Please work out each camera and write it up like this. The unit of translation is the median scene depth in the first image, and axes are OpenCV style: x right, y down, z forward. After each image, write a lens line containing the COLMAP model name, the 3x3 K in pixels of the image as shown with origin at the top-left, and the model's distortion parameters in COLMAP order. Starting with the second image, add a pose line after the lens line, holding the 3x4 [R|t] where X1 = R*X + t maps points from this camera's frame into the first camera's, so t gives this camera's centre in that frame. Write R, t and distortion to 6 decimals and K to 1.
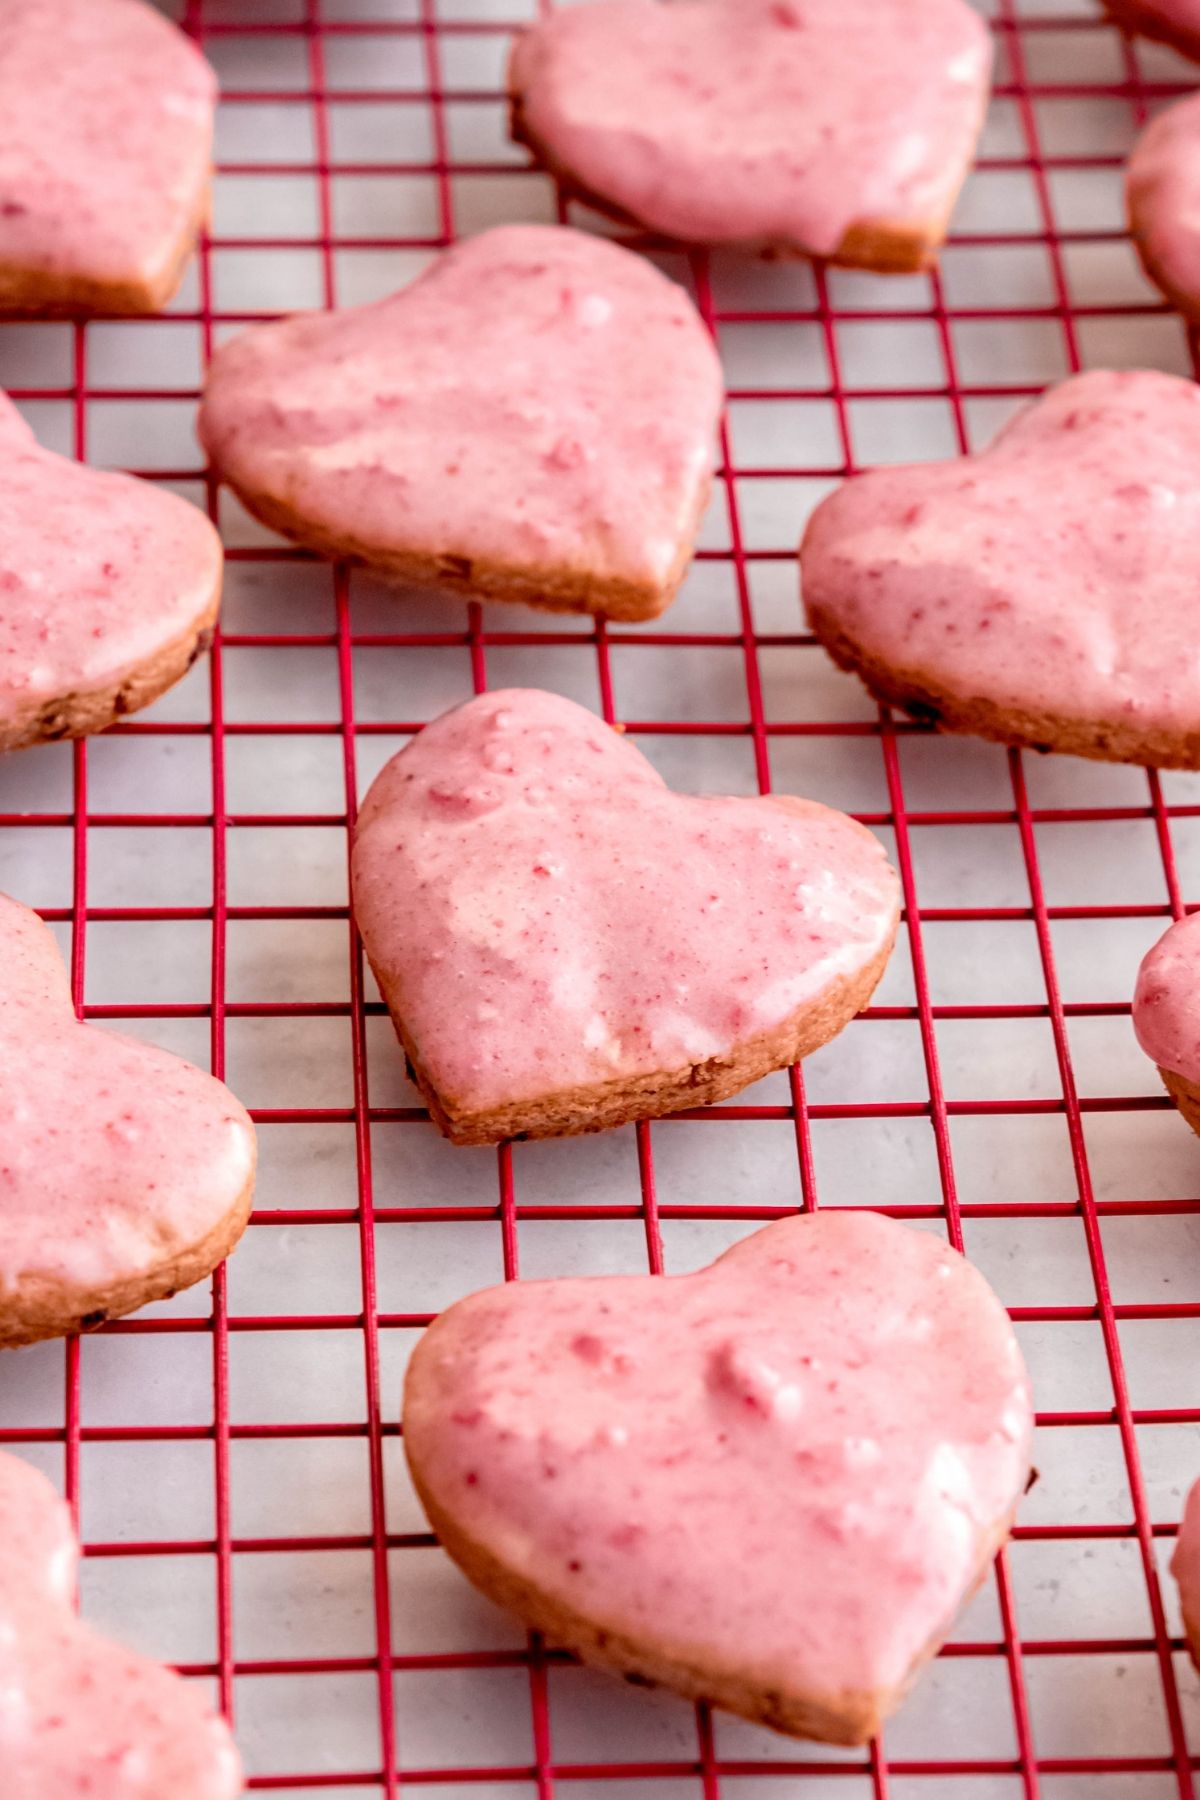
lens RADIAL K [[5316.9, 0, 565.3], [0, 5316.9, 900.1], [0, 0, 1]] dist [0.056010, 0.893071]
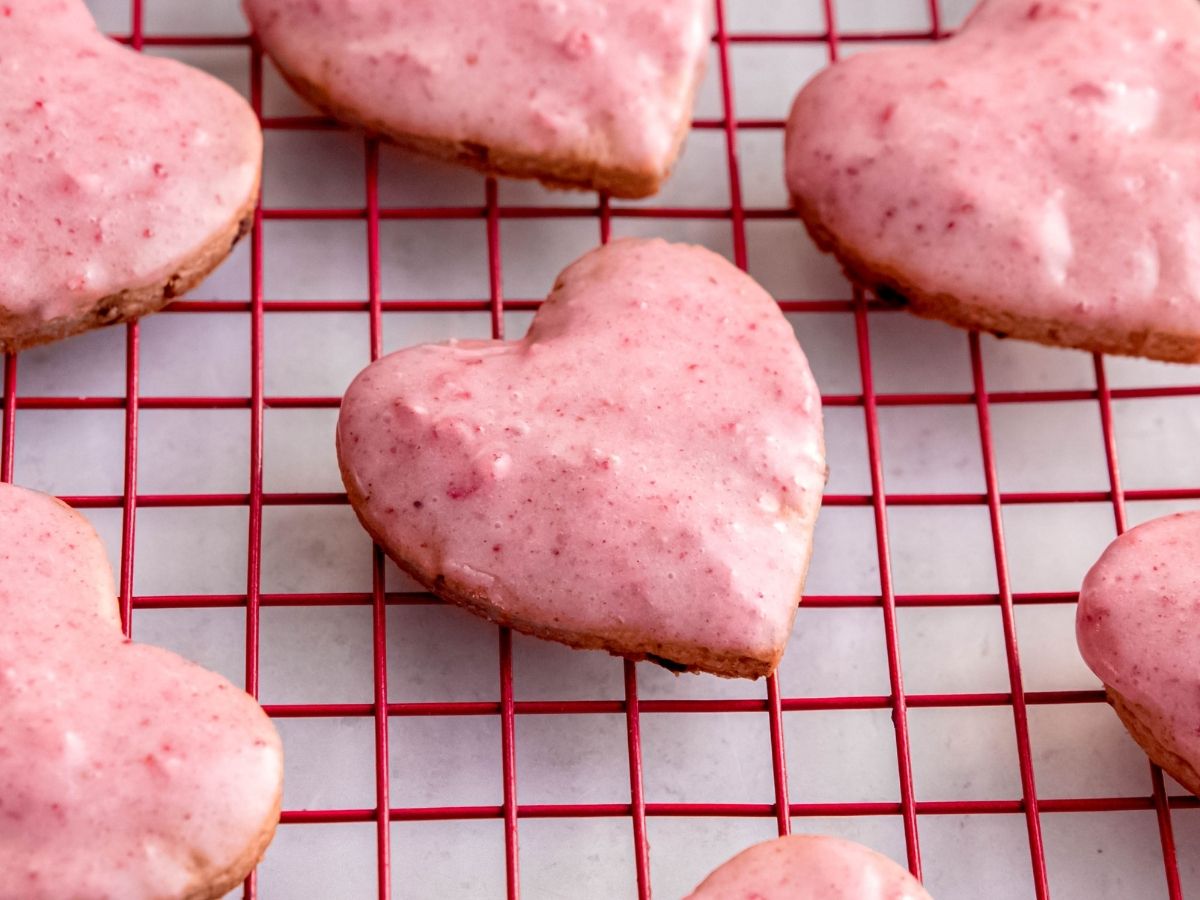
lens RADIAL K [[3994.4, 0, 576.8], [0, 3994.4, 447.7], [0, 0, 1]] dist [0.022620, 0.697178]
pose [[0.999910, 0.012963, -0.003431, 0.004627], [-0.012178, 0.984957, 0.172370, -0.150390], [0.005613, -0.172313, 0.985026, 0.175700]]
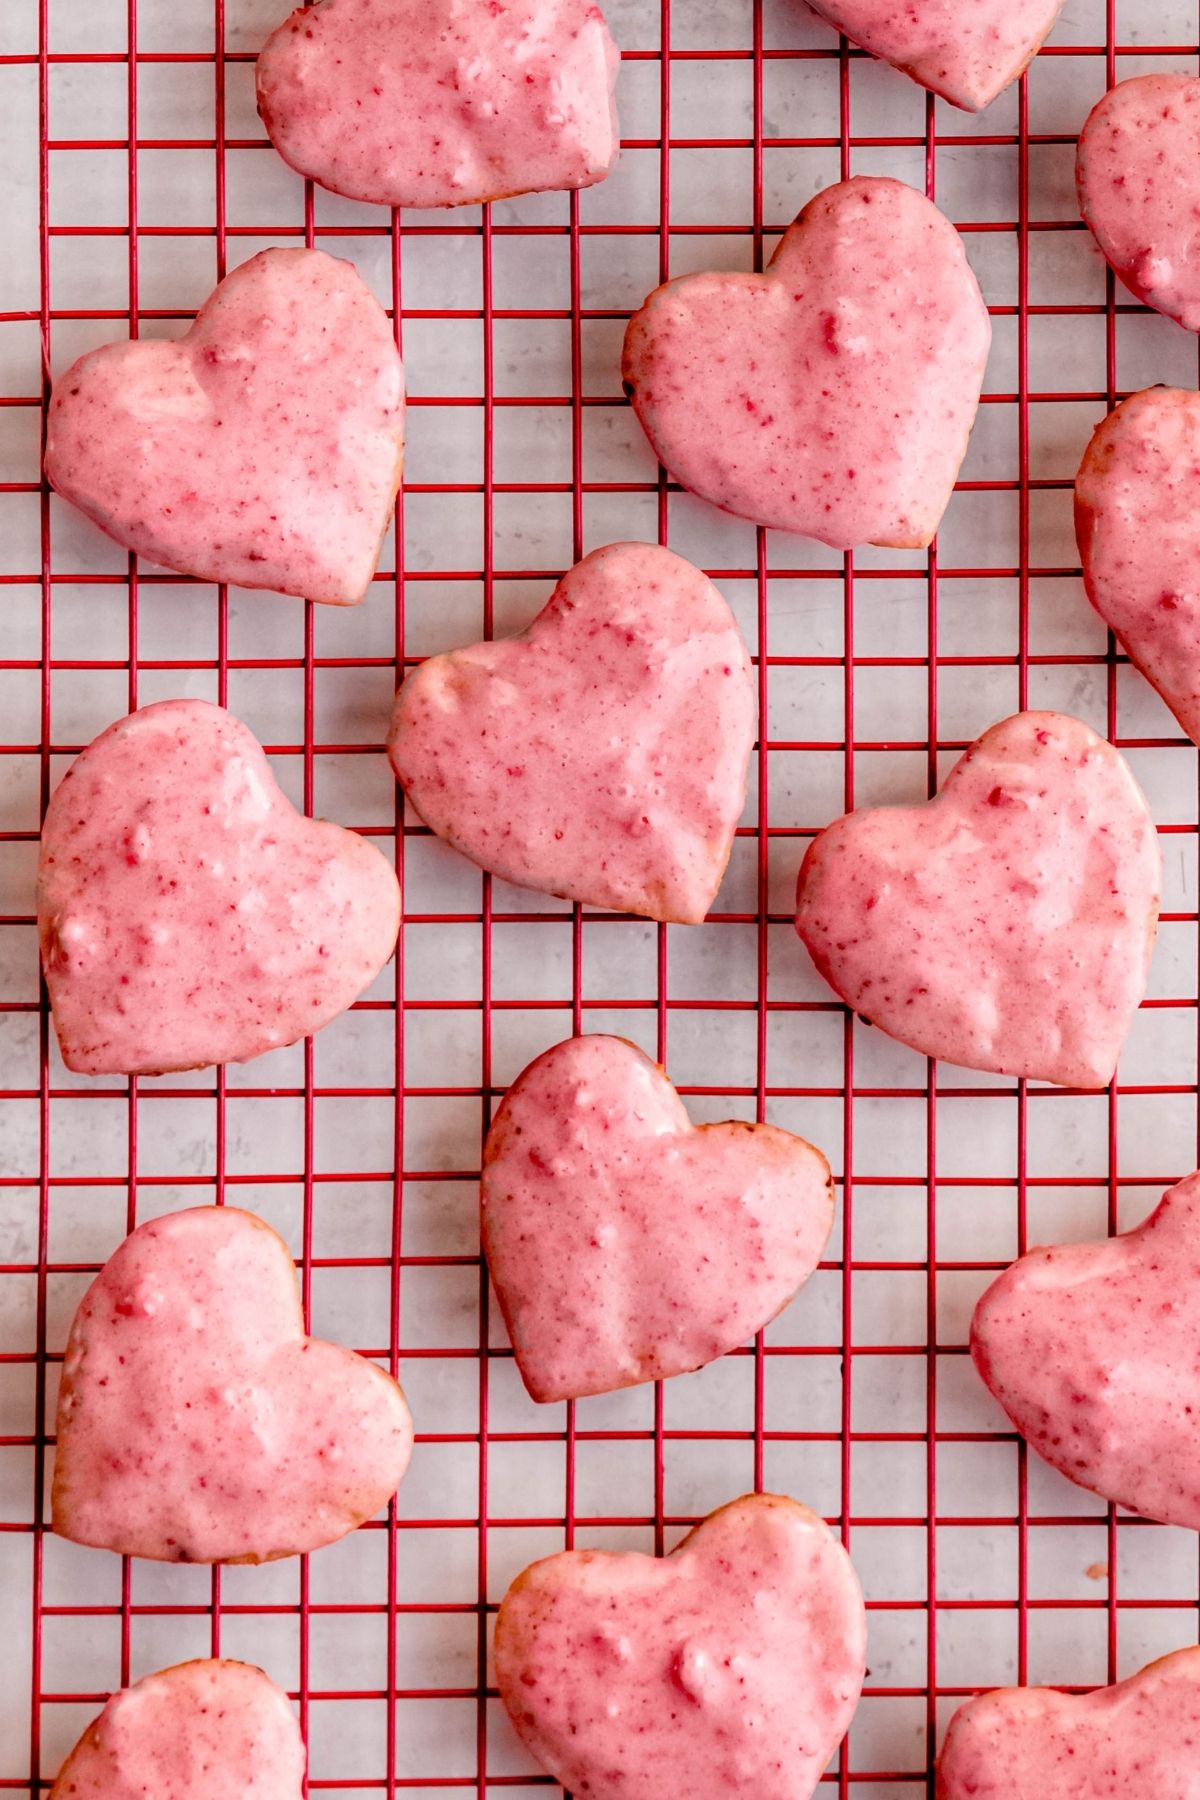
lens RADIAL K [[5269.9, 0, 600.1], [0, 5269.9, 926.7], [0, 0, 1]] dist [0.021525, 0.854097]
pose [[0.995567, 0.057183, -0.074669, 0.102558], [0.007264, 0.744807, 0.667240, -1.061410], [0.093769, -0.664825, 0.741090, -0.084459]]
